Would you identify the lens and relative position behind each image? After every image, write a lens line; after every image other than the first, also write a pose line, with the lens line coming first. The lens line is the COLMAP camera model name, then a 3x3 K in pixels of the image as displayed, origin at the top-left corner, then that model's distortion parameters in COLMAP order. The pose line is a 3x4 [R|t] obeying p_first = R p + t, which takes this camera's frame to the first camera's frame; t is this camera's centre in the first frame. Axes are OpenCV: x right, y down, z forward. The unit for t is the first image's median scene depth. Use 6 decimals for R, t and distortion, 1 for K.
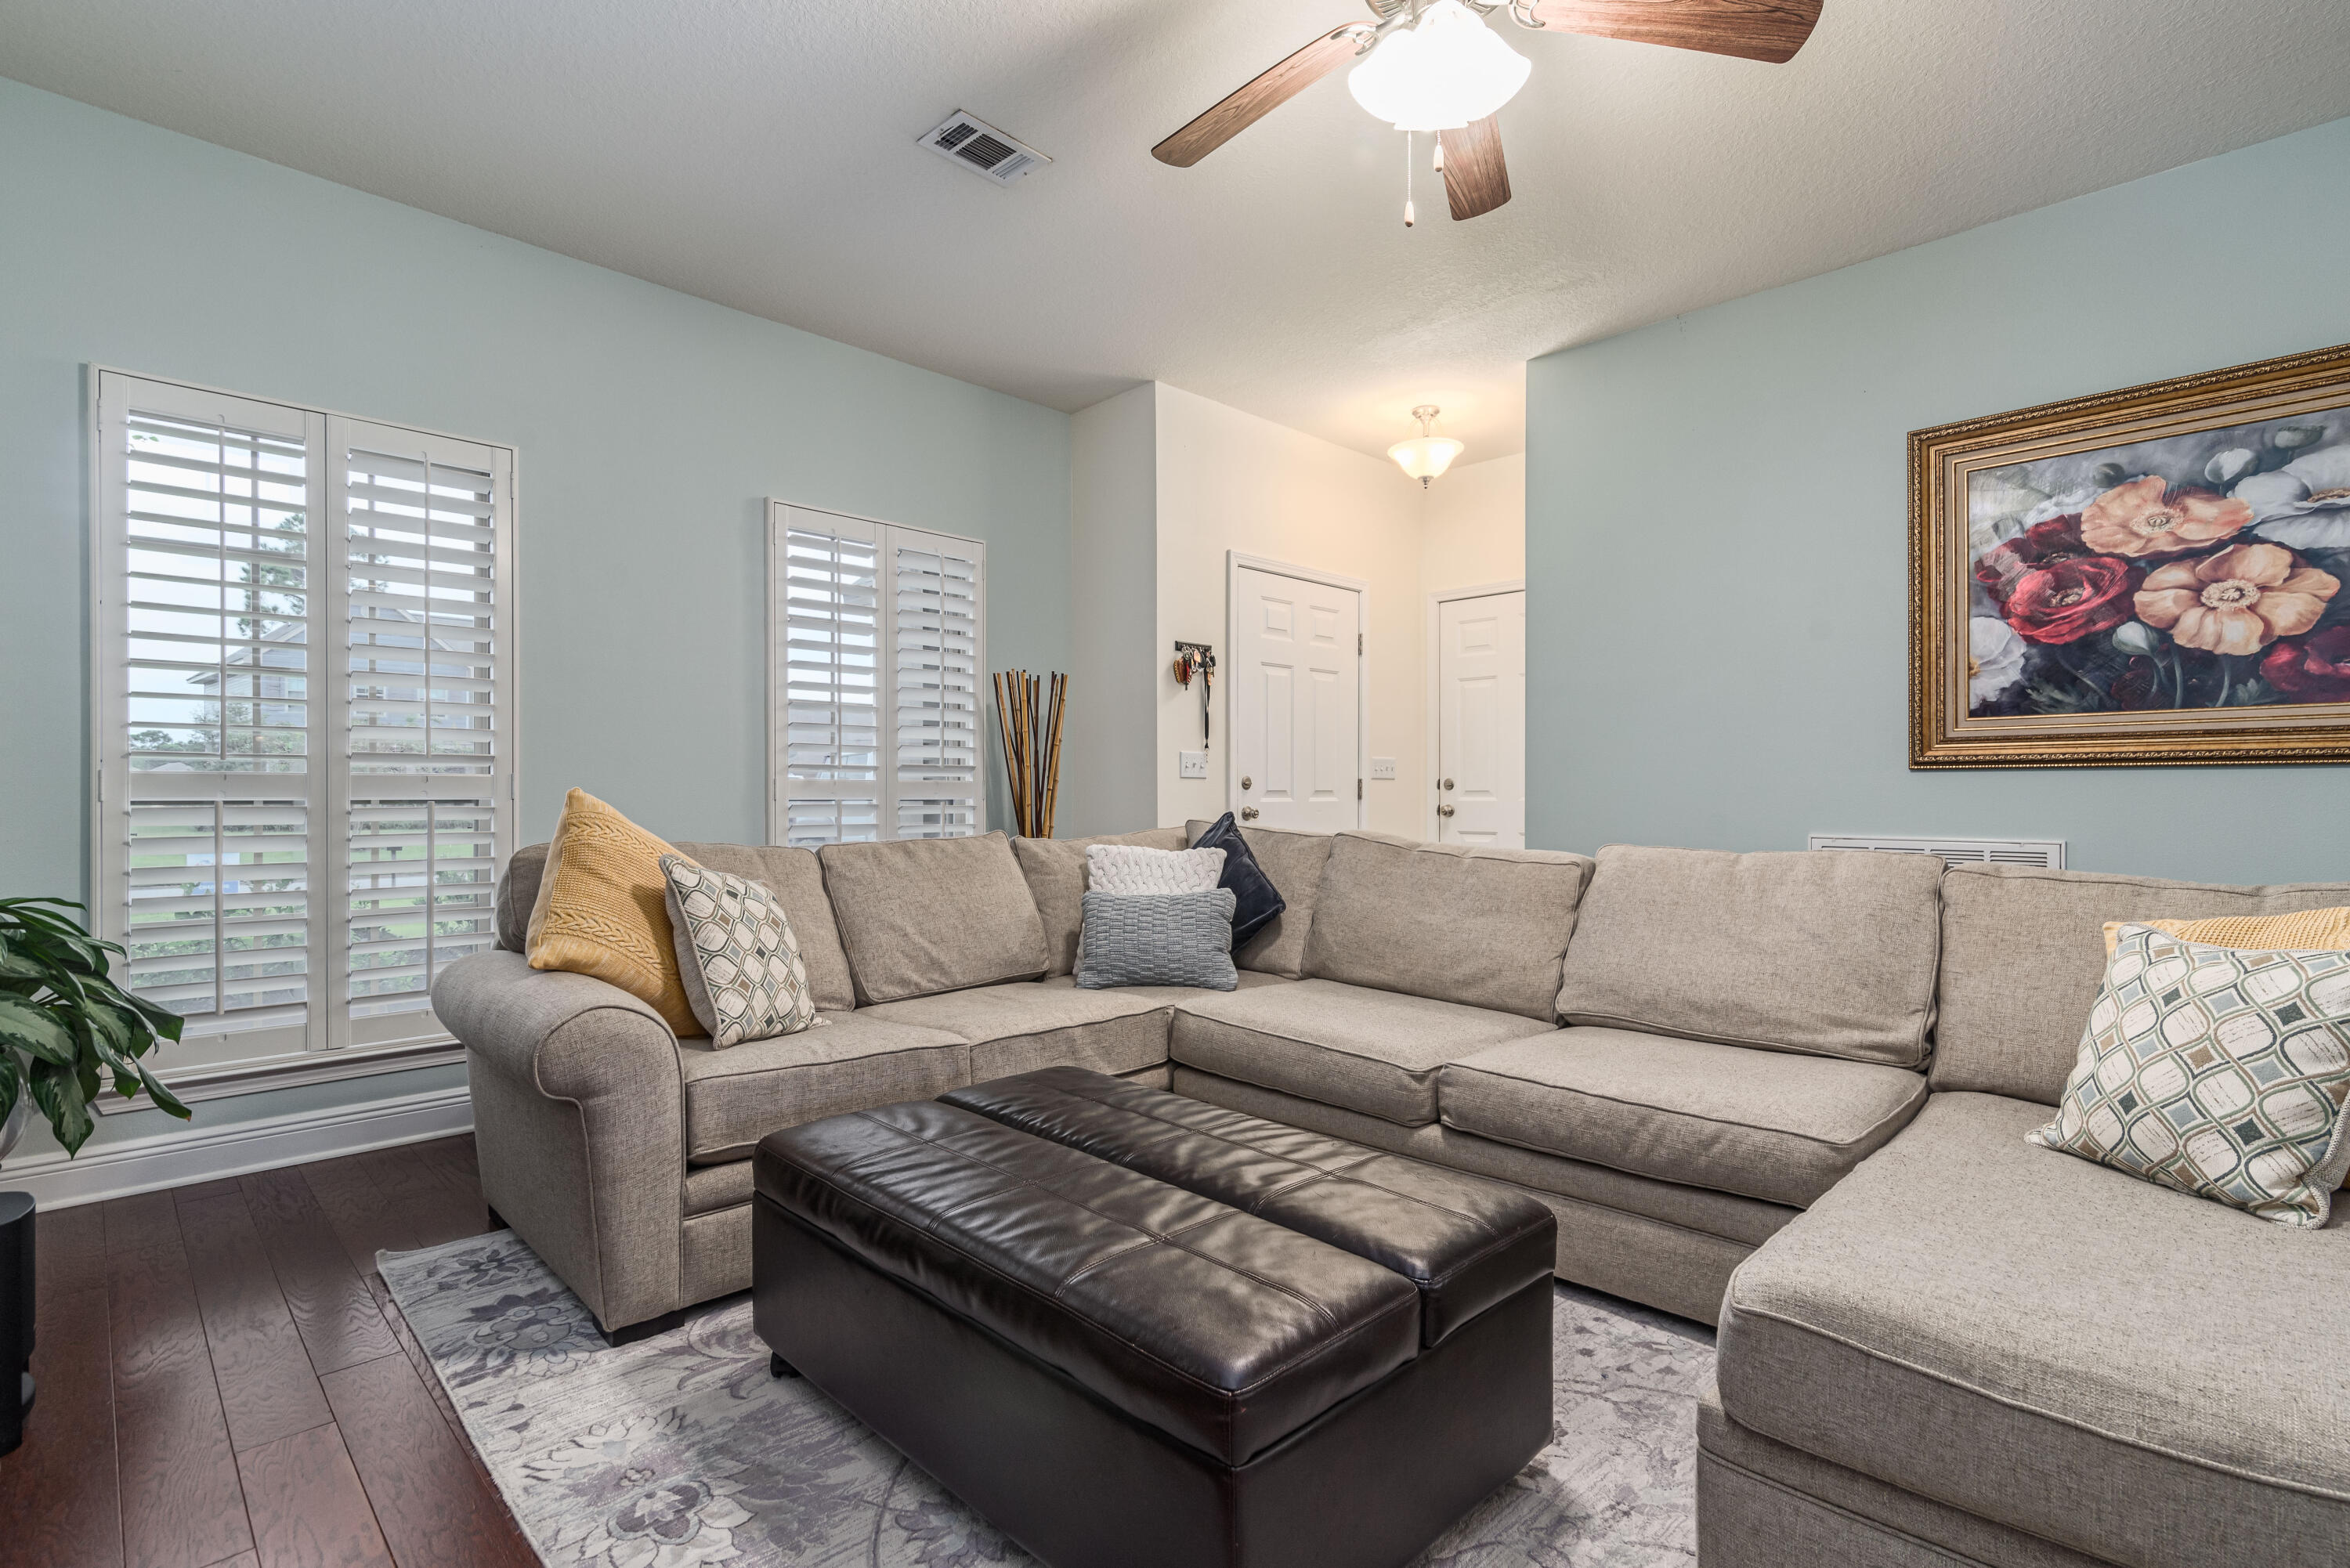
lens RADIAL K [[1100.8, 0, 1198.3], [0, 1100.8, 795.5], [0, 0, 1]] dist [0.007392, -0.002259]
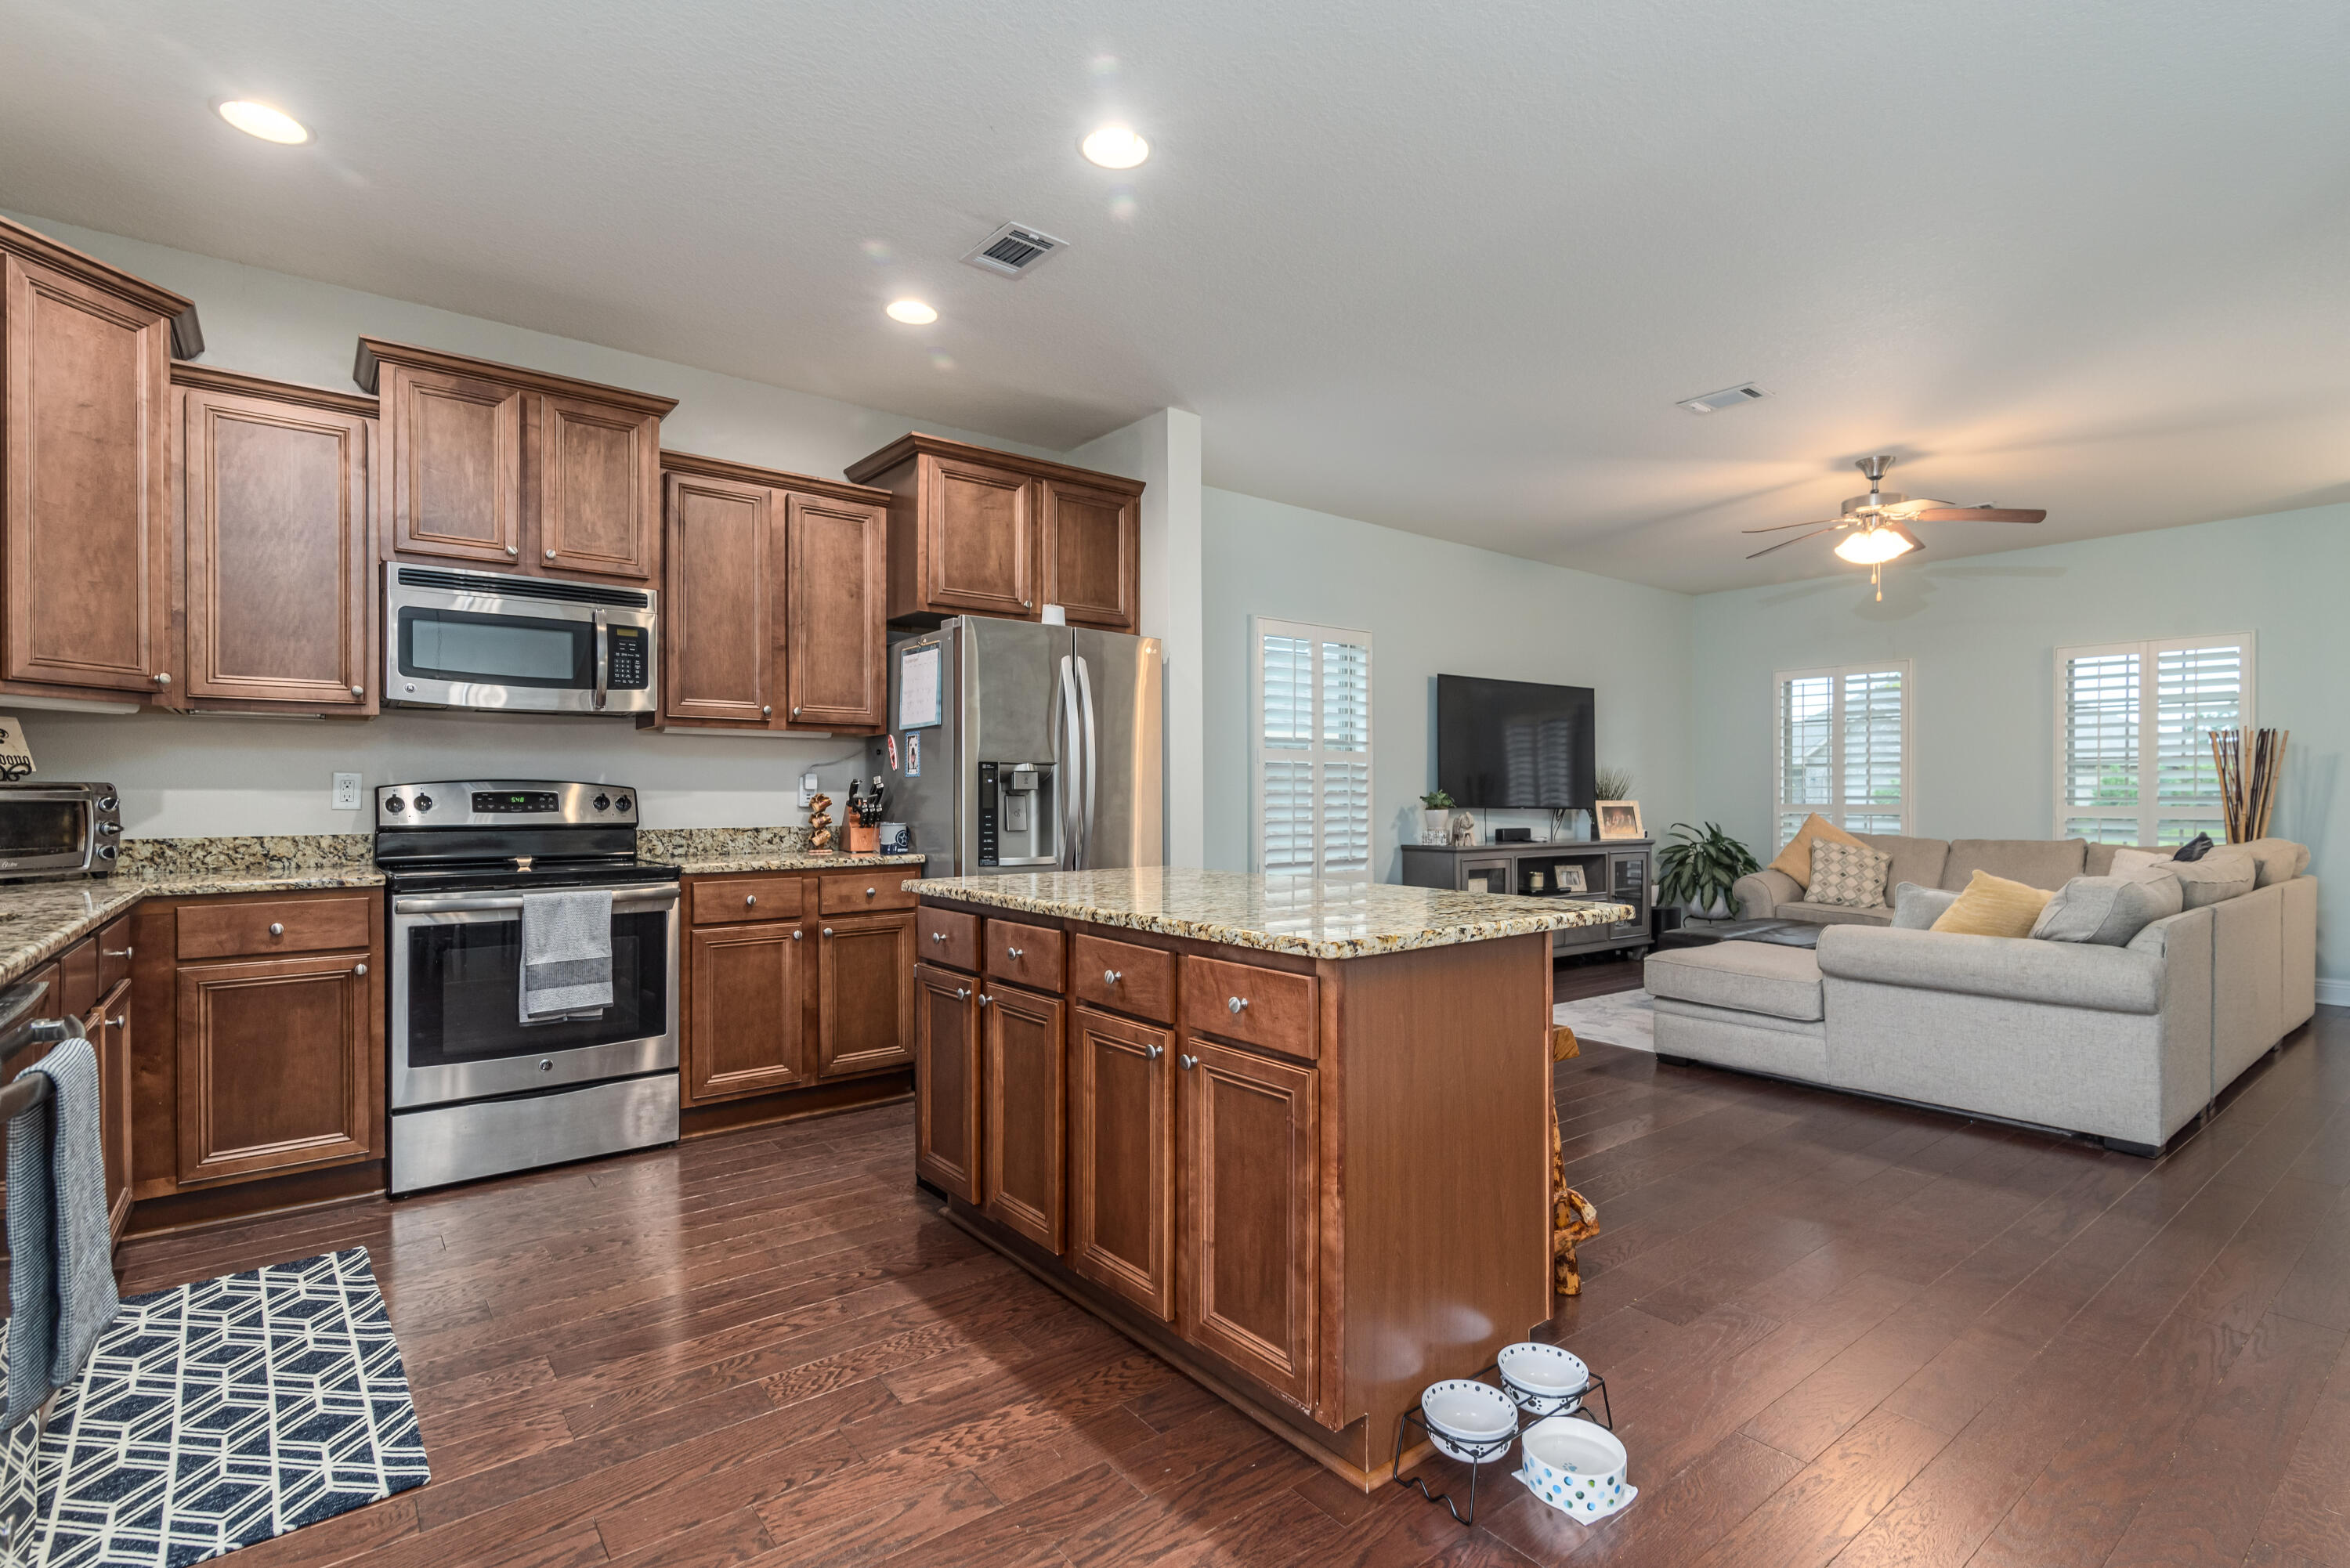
lens RADIAL K [[1100.8, 0, 1190.0], [0, 1100.8, 796.7], [0, 0, 1]] dist [0.007392, -0.002259]
pose [[-0.122925, 0.000877, -0.992416, 2.058406], [-0.001857, 0.999998, 0.001113, -0.039121], [0.992414, 0.001980, -0.122923, -0.203458]]
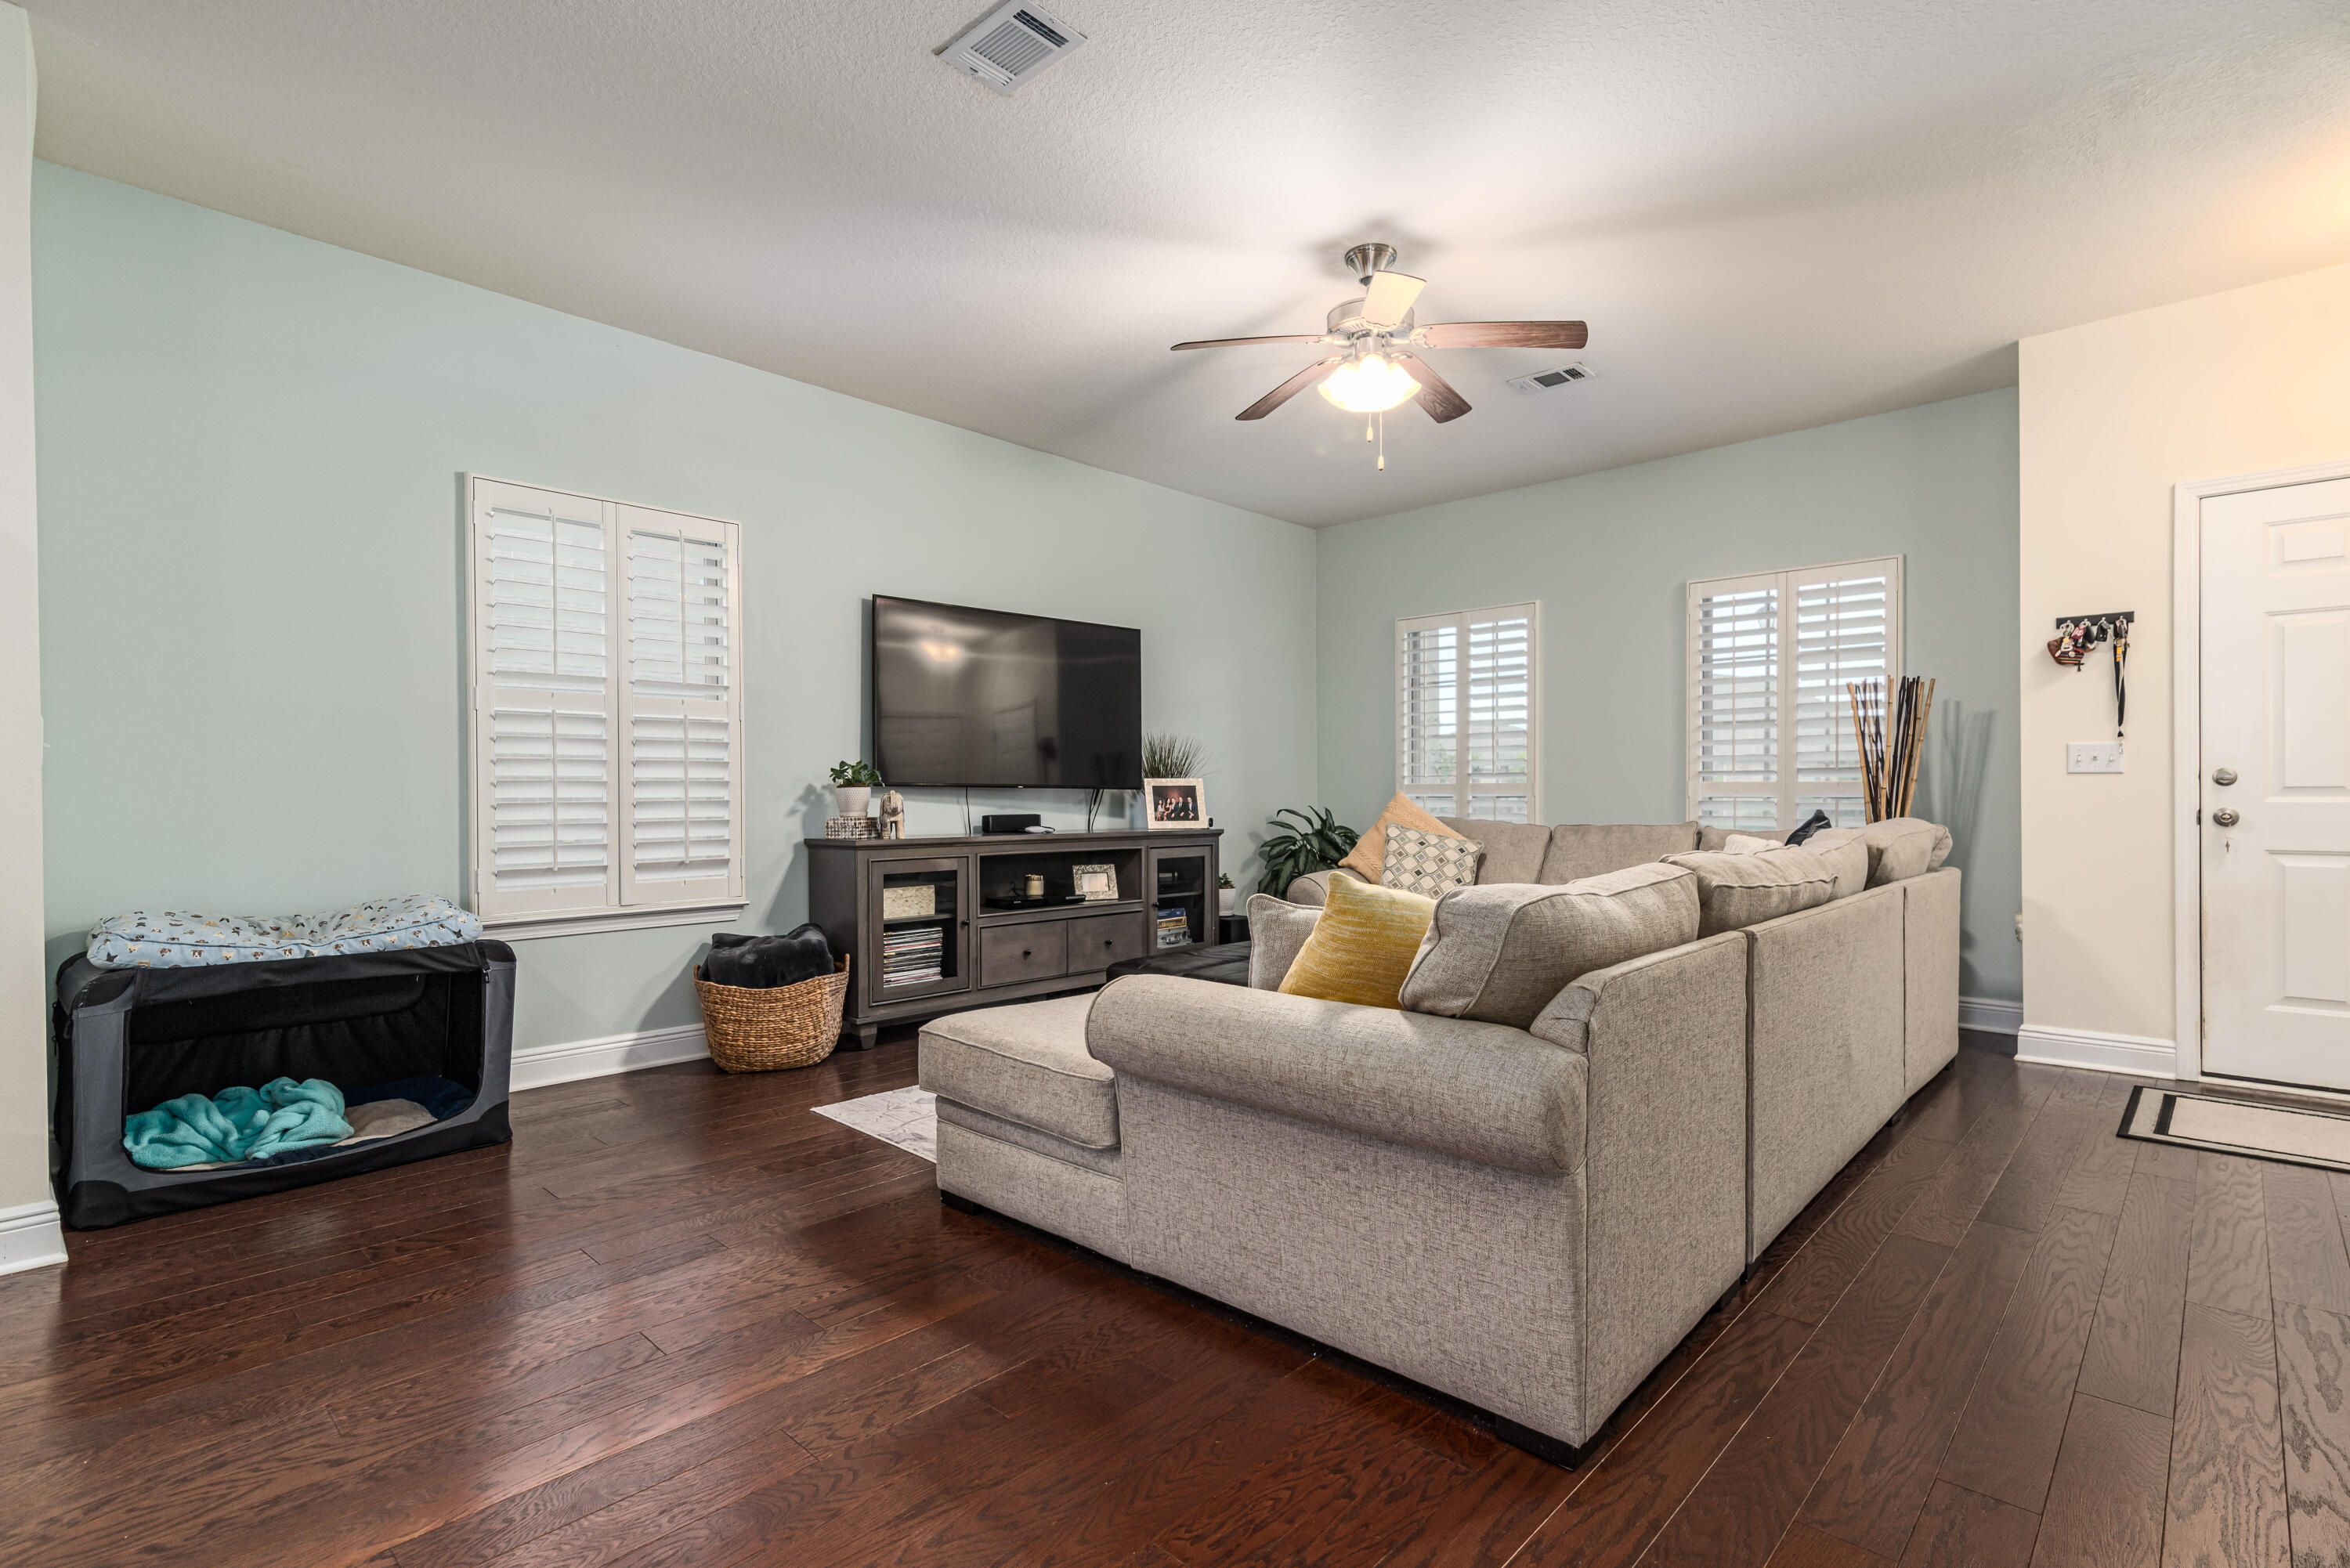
lens RADIAL K [[1100.8, 0, 1192.0], [0, 1100.8, 799.2], [0, 0, 1]] dist [0.007392, -0.002259]
pose [[0.026287, 0.005628, -0.999639, 1.336712], [0.001842, 0.999982, 0.005679, -0.002562], [0.999653, -0.001990, 0.026277, 0.450303]]
